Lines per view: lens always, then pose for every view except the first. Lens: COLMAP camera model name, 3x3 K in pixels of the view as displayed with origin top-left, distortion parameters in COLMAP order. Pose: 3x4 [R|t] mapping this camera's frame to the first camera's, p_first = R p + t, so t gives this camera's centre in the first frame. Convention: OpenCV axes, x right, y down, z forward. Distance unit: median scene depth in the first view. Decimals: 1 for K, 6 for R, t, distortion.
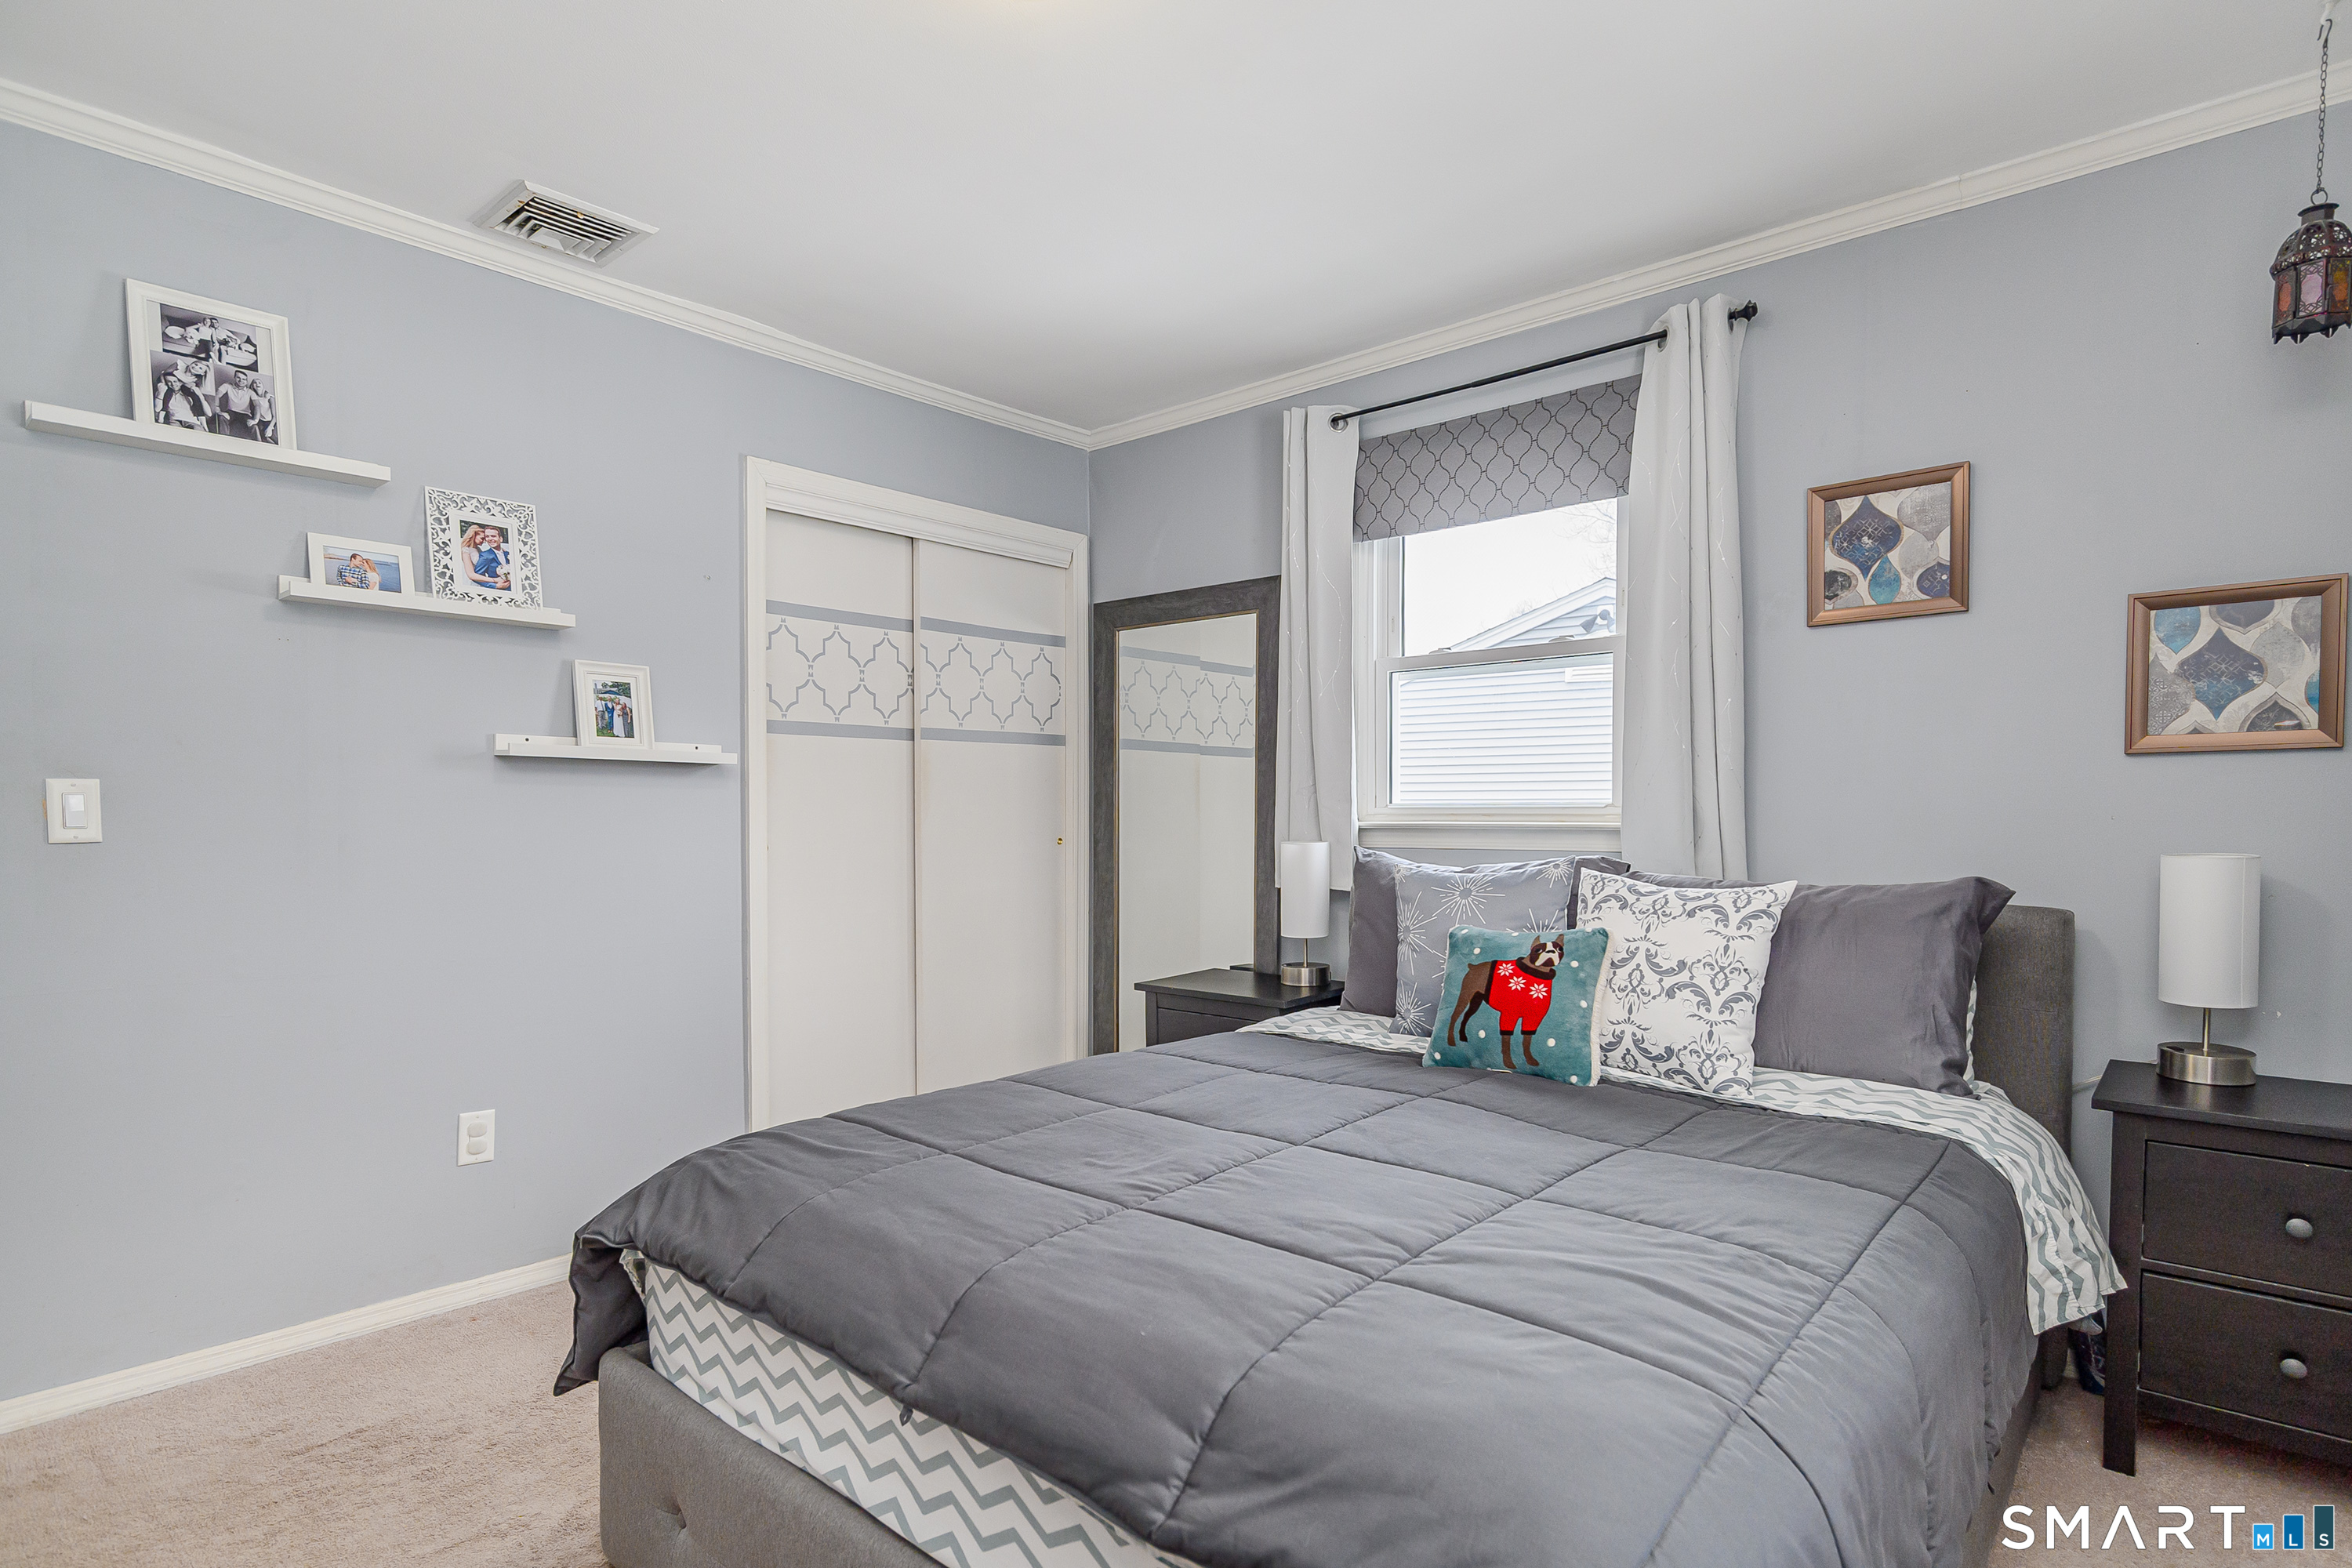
lens RADIAL K [[1198.8, 0, 1162.4], [0, 1198.8, 831.2], [0, 0, 1]] dist [0.013650, 0.001565]
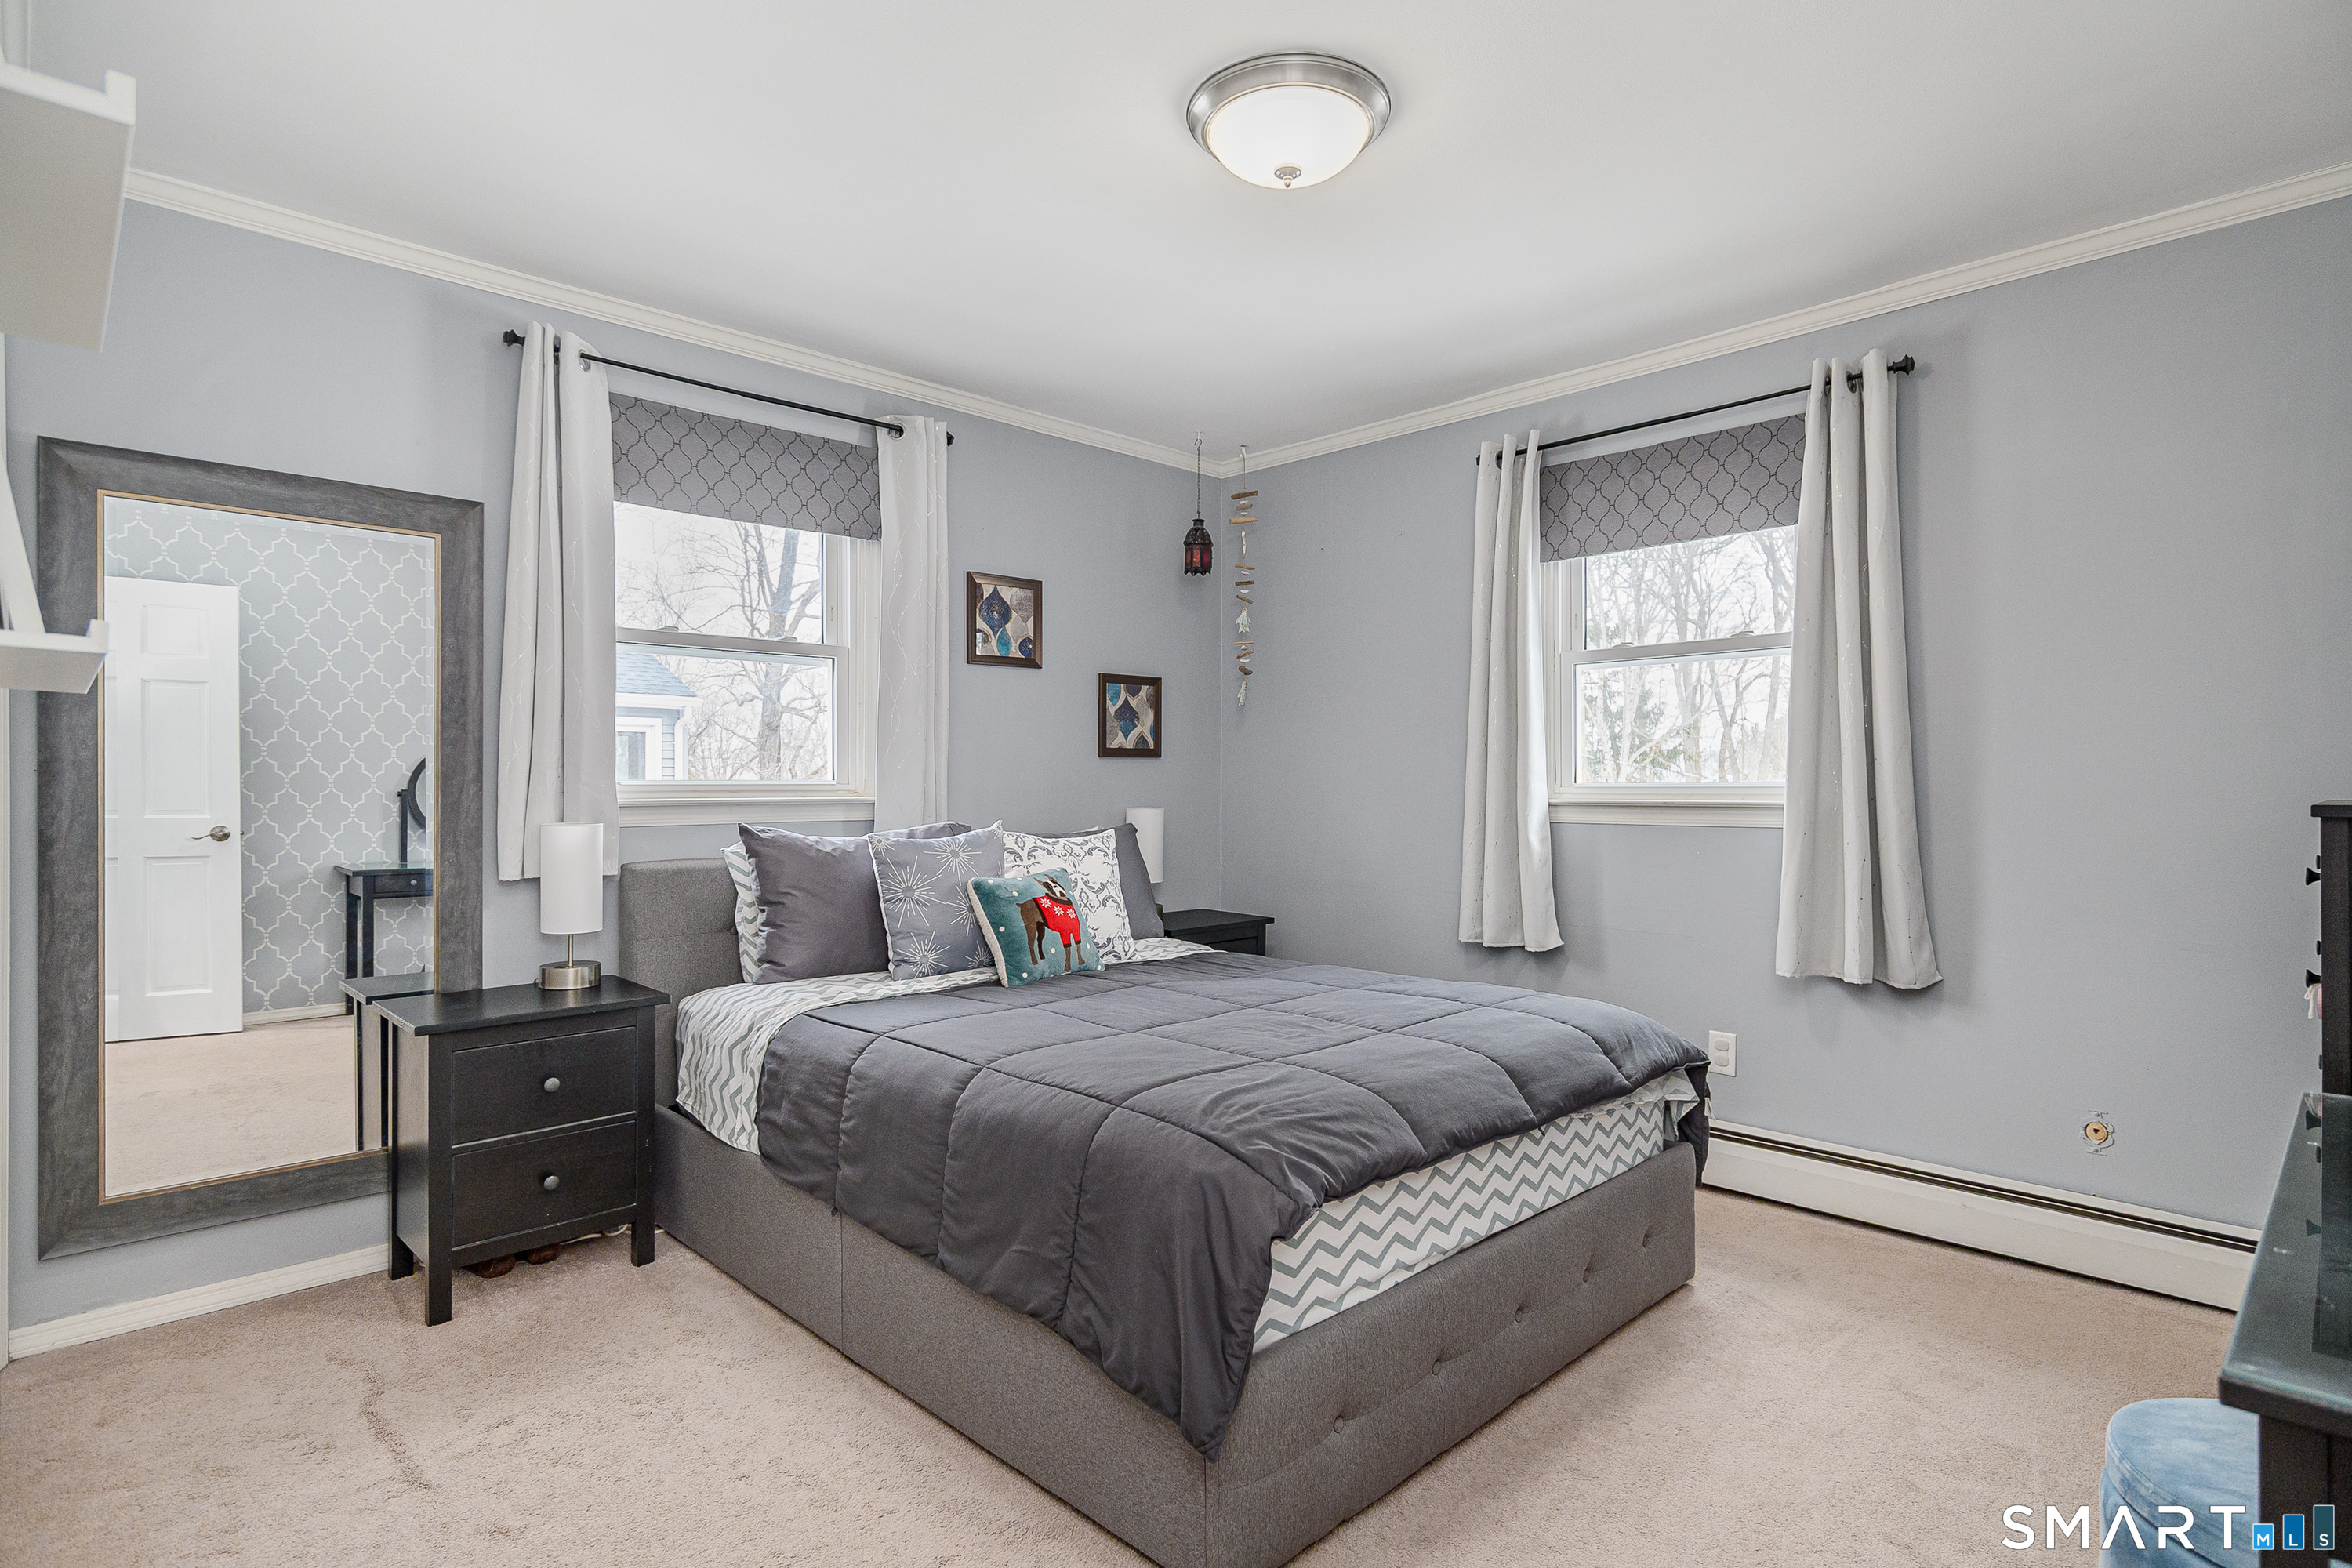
lens RADIAL K [[1198.8, 0, 1172.3], [0, 1198.8, 776.5], [0, 0, 1]] dist [0.013650, 0.001565]
pose [[0.088028, -0.000877, 0.996118, -0.963867], [0.013250, 0.999912, -0.000290, -0.026229], [-0.996030, 0.013224, 0.088032, 0.644621]]
